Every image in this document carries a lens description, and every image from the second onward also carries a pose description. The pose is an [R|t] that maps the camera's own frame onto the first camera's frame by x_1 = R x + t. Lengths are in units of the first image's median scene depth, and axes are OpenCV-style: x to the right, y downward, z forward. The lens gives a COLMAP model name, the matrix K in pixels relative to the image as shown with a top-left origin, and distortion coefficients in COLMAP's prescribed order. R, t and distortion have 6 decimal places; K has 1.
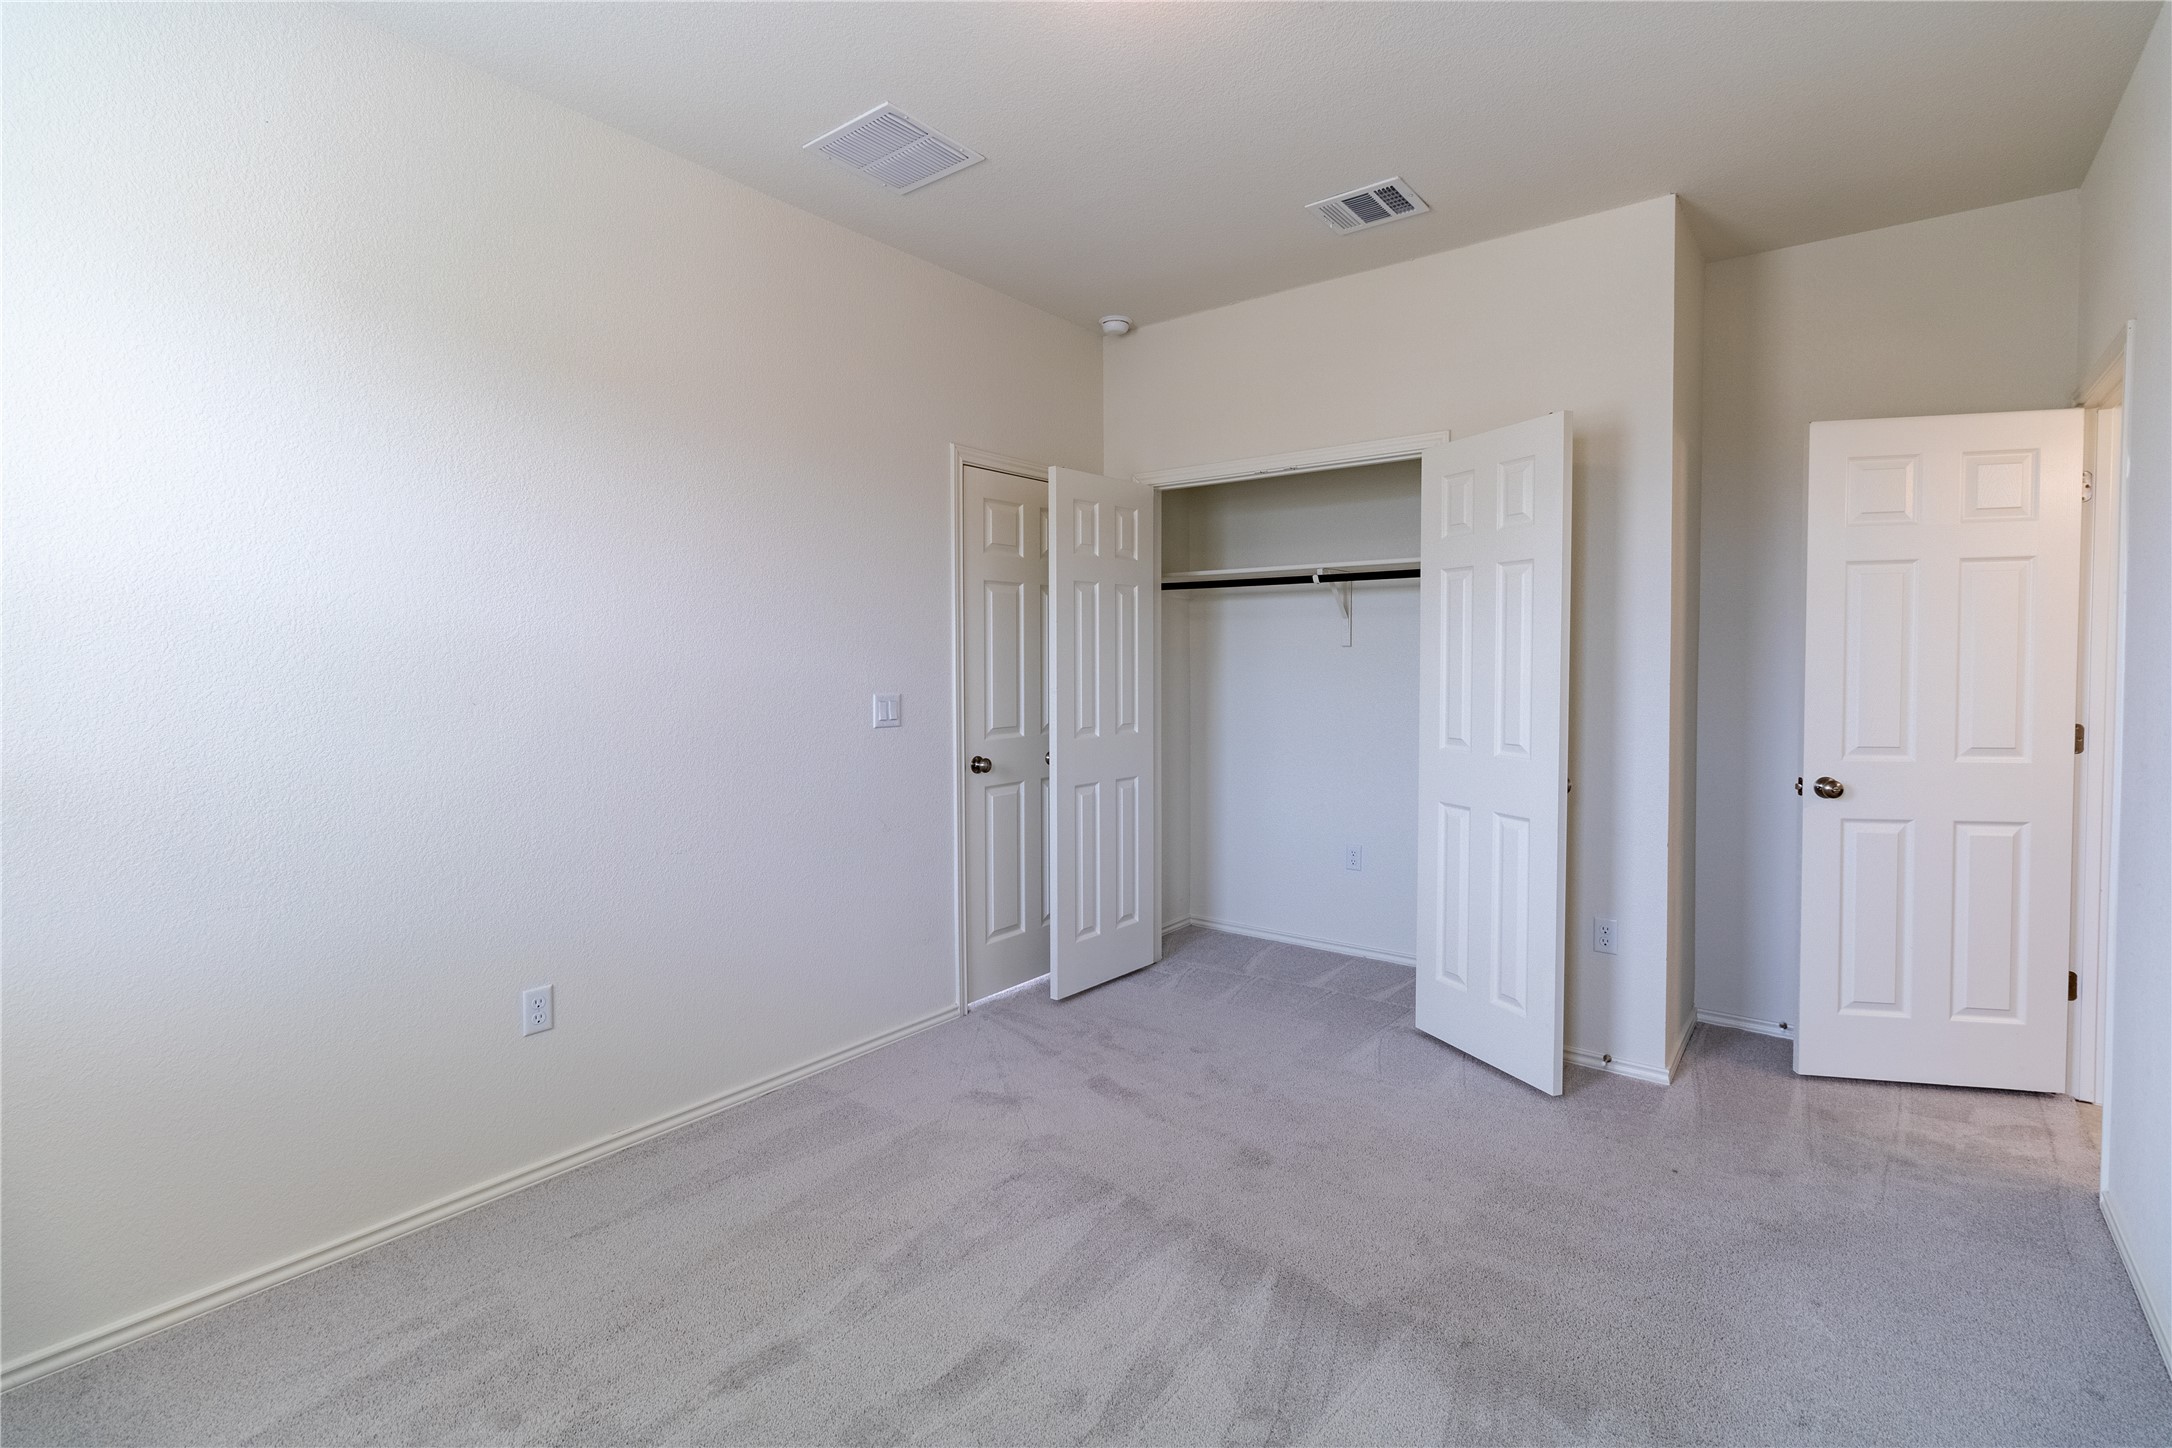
lens RADIAL K [[1003.0, 0, 1097.3], [0, 1003.0, 691.6], [0, 0, 1]] dist [0.001961, 0.000760]
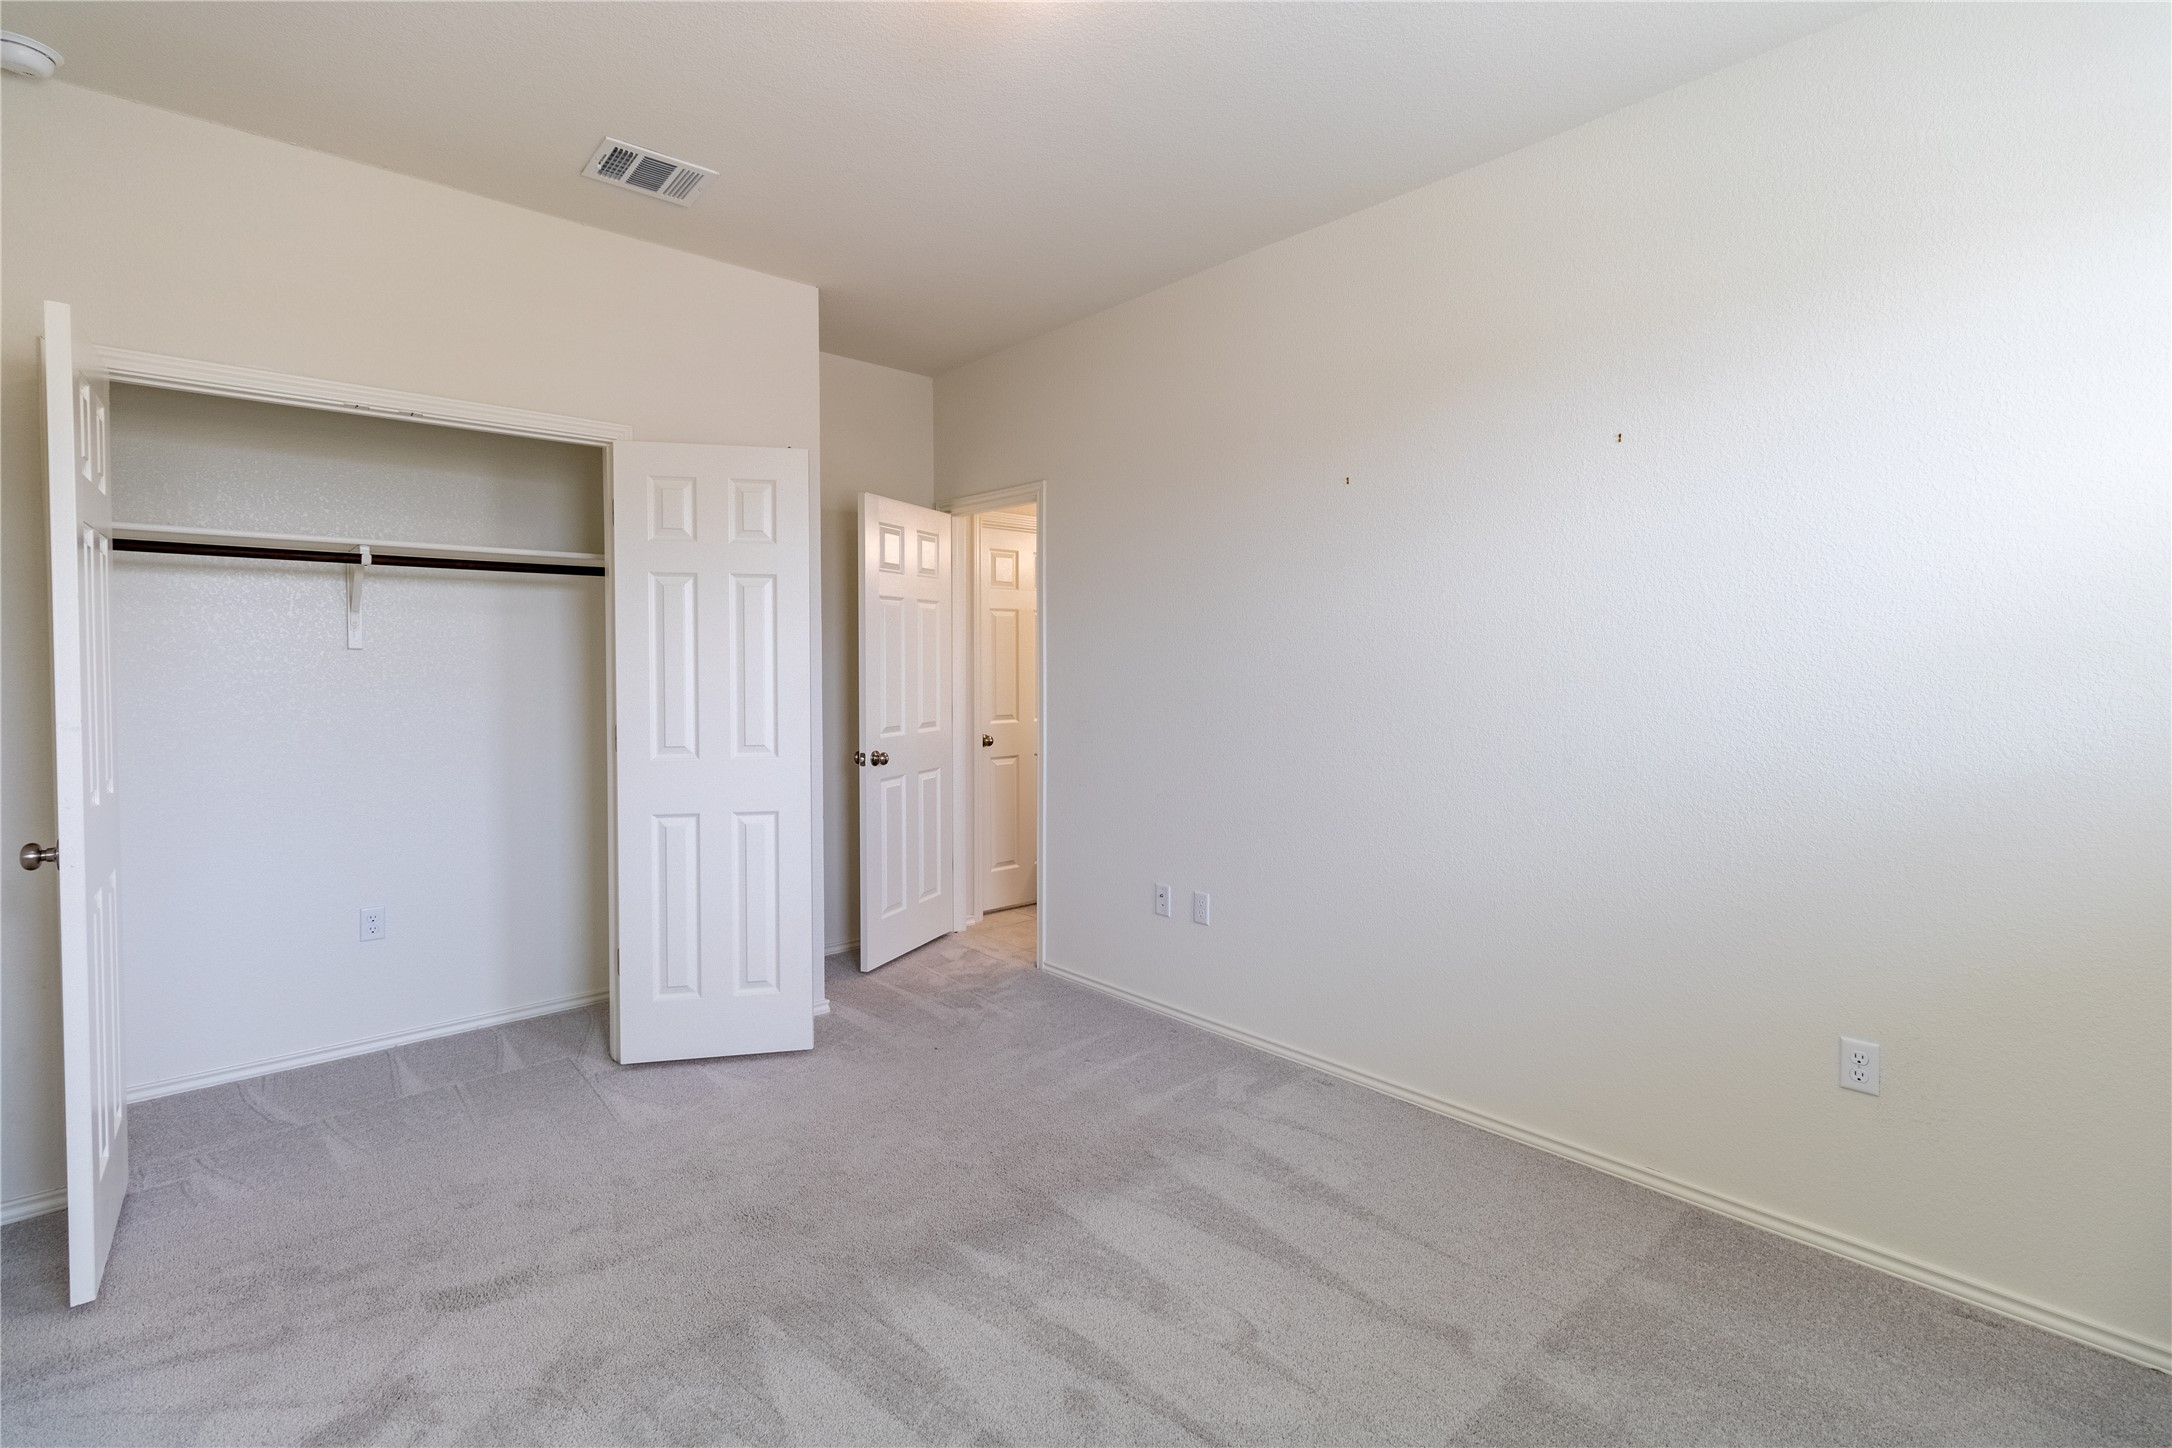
lens RADIAL K [[1003.0, 0, 1097.3], [0, 1003.0, 691.6], [0, 0, 1]] dist [0.001961, 0.000760]
pose [[0.175230, -0.026070, 0.984182, -0.568012], [0.032162, 0.999267, 0.020743, -0.015063], [-0.984002, 0.028019, 0.175940, 0.445383]]
